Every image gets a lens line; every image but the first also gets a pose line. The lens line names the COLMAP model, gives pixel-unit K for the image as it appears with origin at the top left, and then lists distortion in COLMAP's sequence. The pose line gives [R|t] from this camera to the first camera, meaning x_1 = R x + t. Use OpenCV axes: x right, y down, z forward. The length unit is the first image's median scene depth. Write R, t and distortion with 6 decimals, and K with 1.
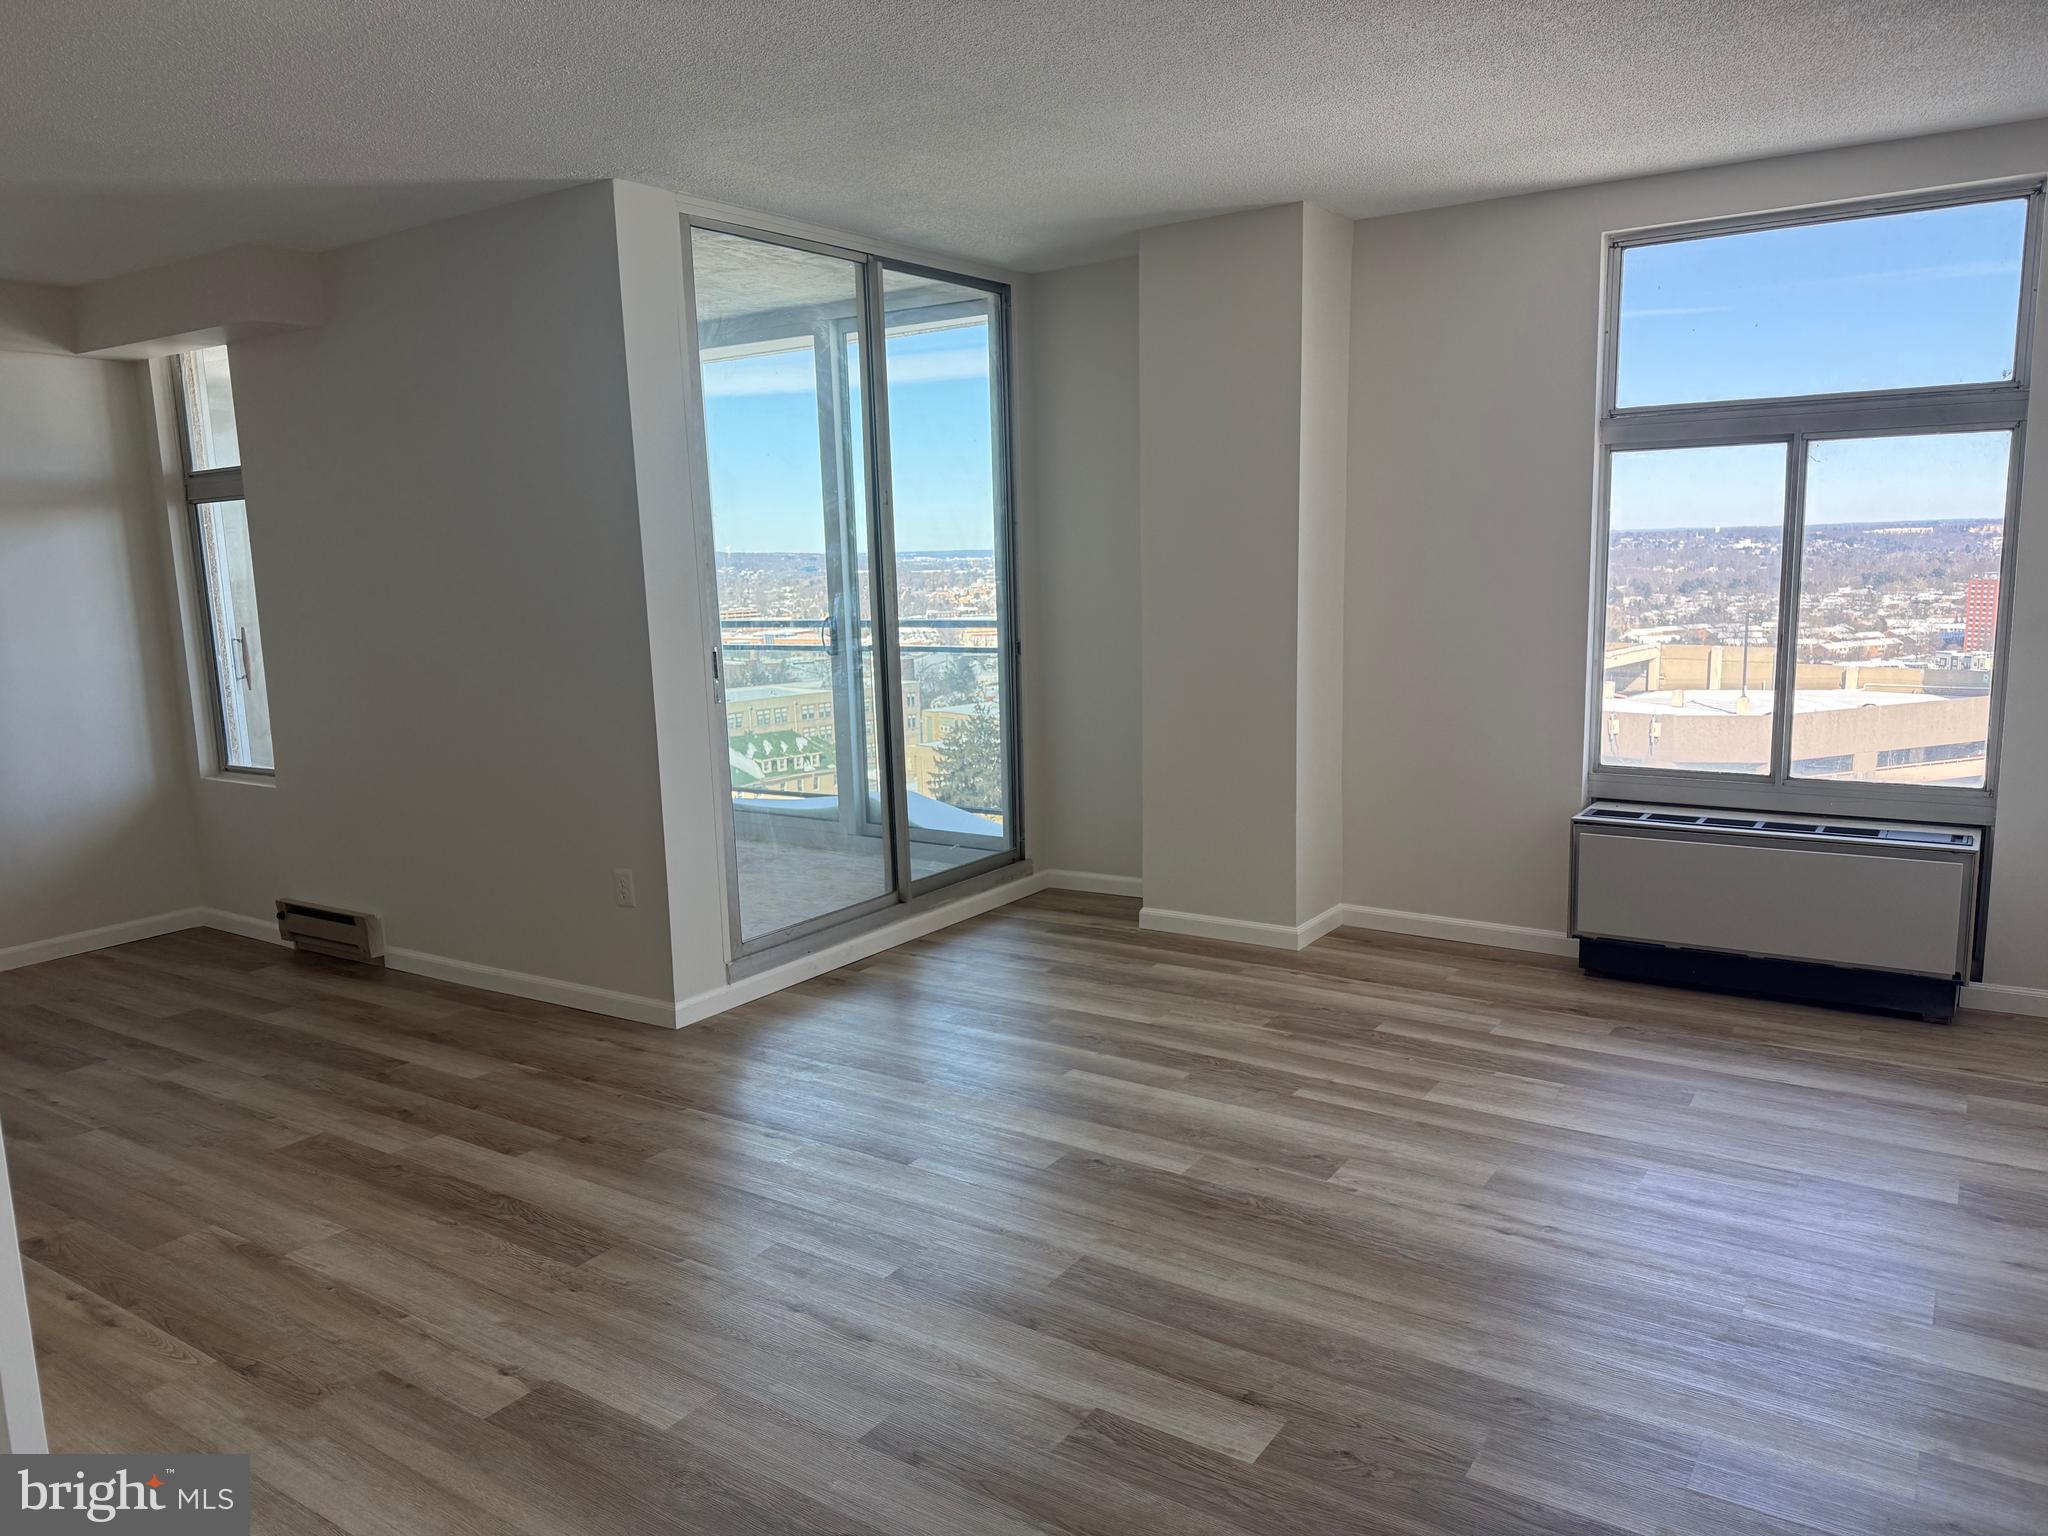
lens RADIAL K [[1439.5, 0, 1024.0], [0, 1439.5, 768.0], [0, 0, 1]] dist [0.072801, -0.092645]
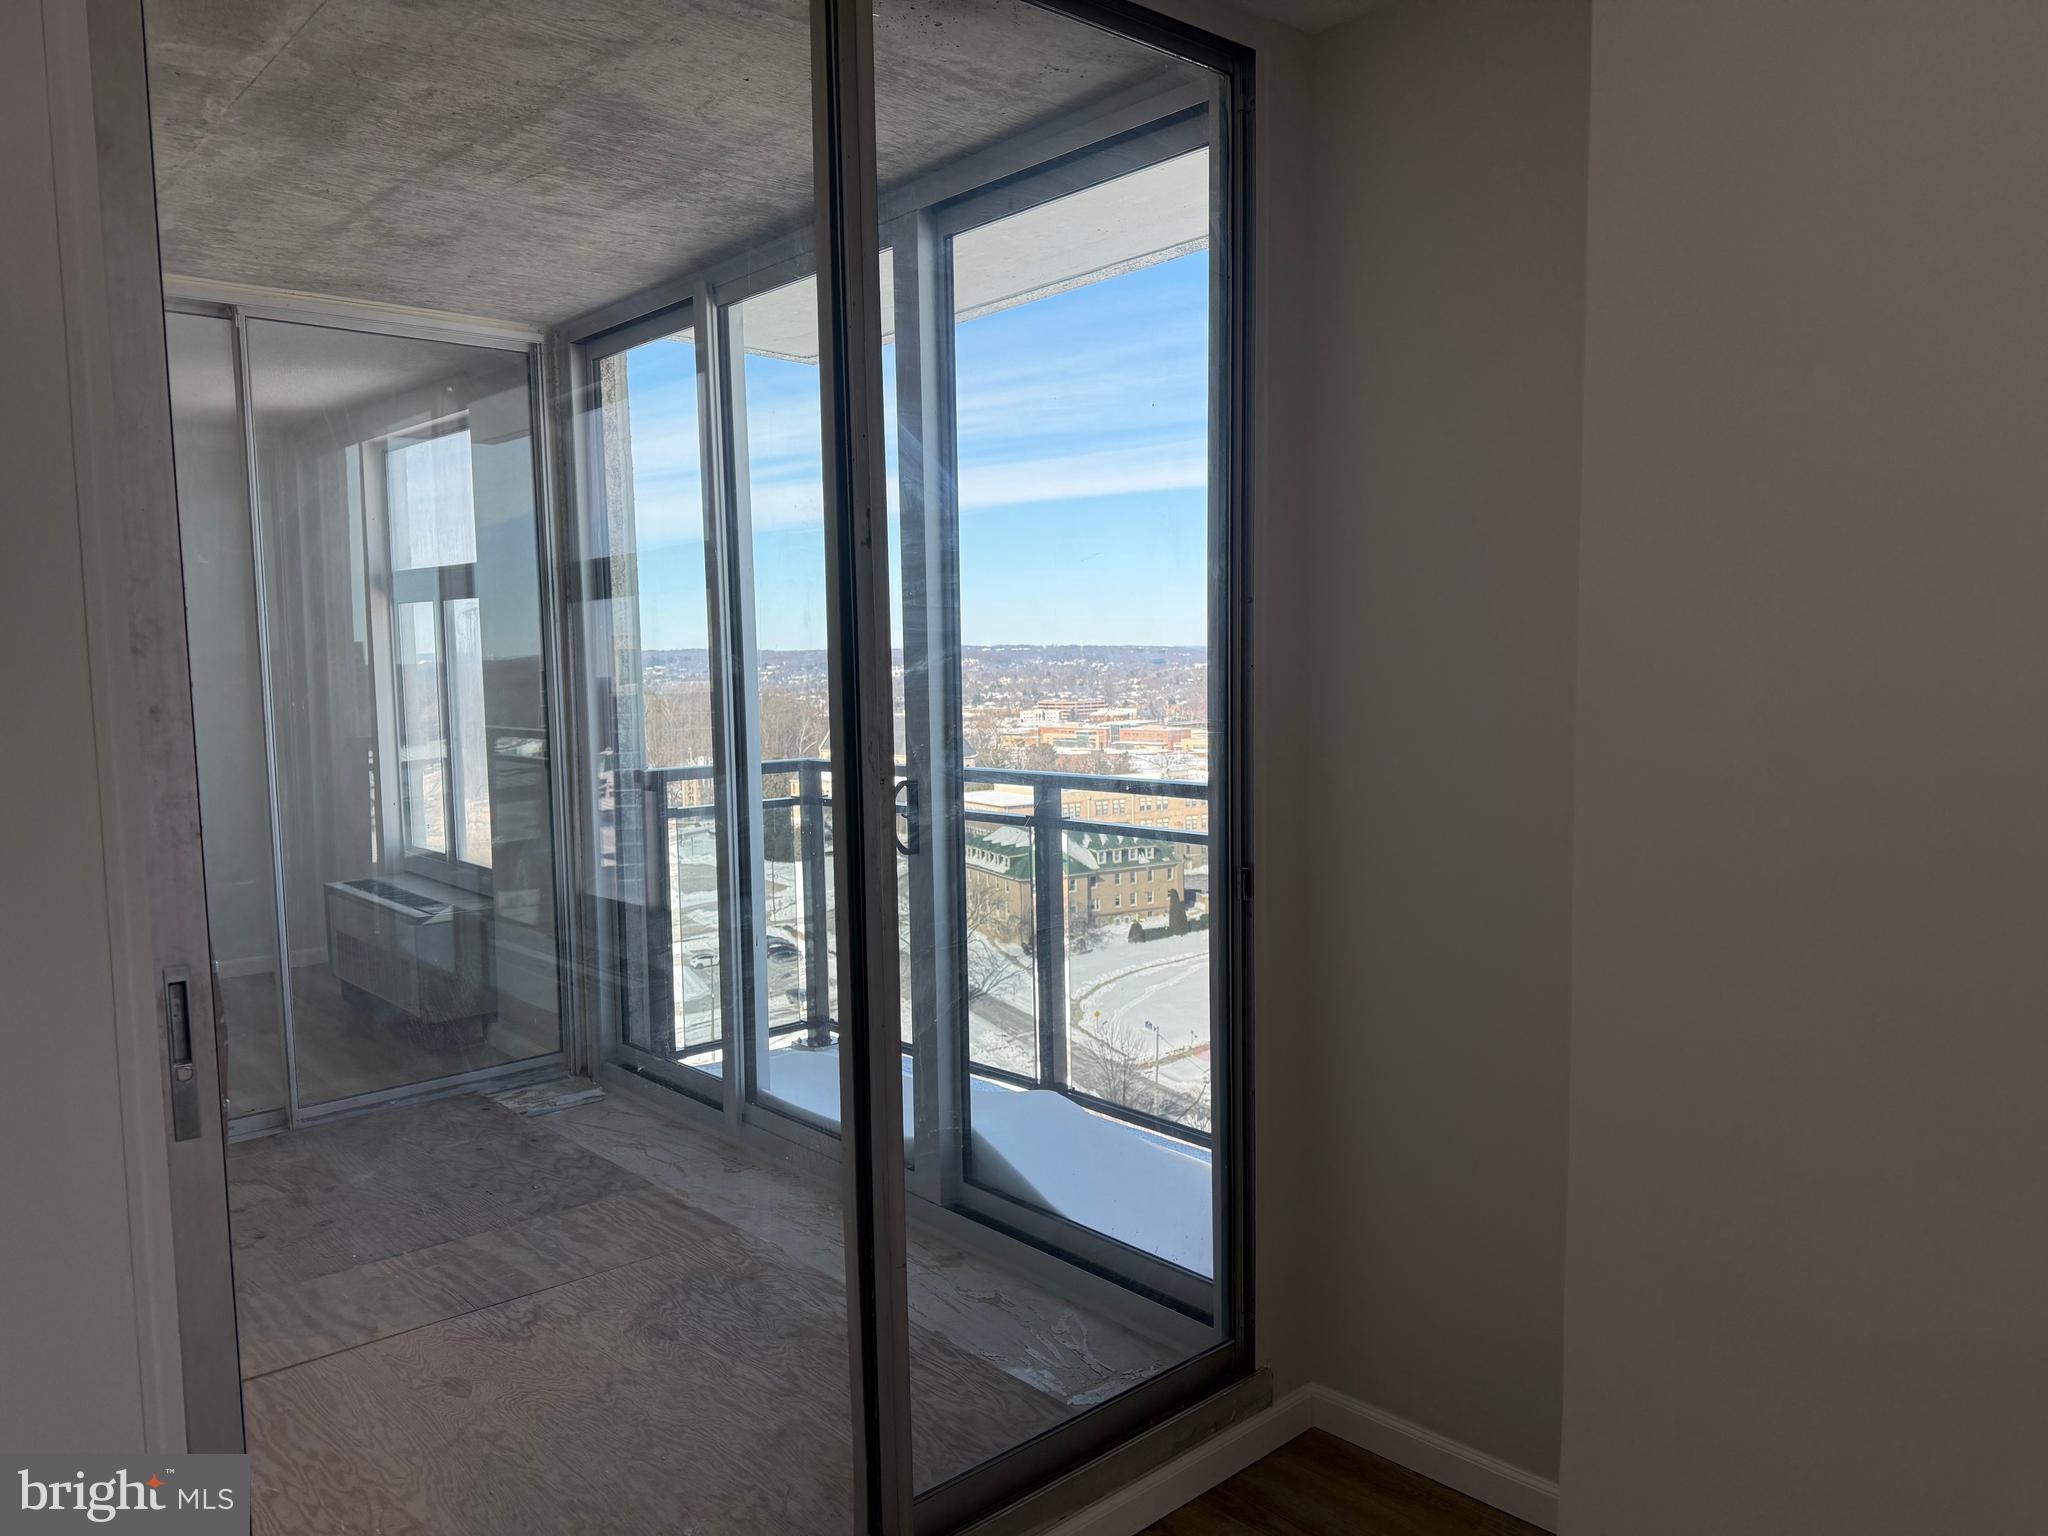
lens RADIAL K [[1464.6, 0, 1024.0], [0, 1464.6, 768.0], [0, 0, 1]] dist [0.008436, 0.002490]
pose [[0.968754, 0.029331, -0.246284, 1.369676], [-0.045197, 0.997233, -0.059017, -0.020490], [0.243872, 0.068305, 0.967399, -0.139749]]
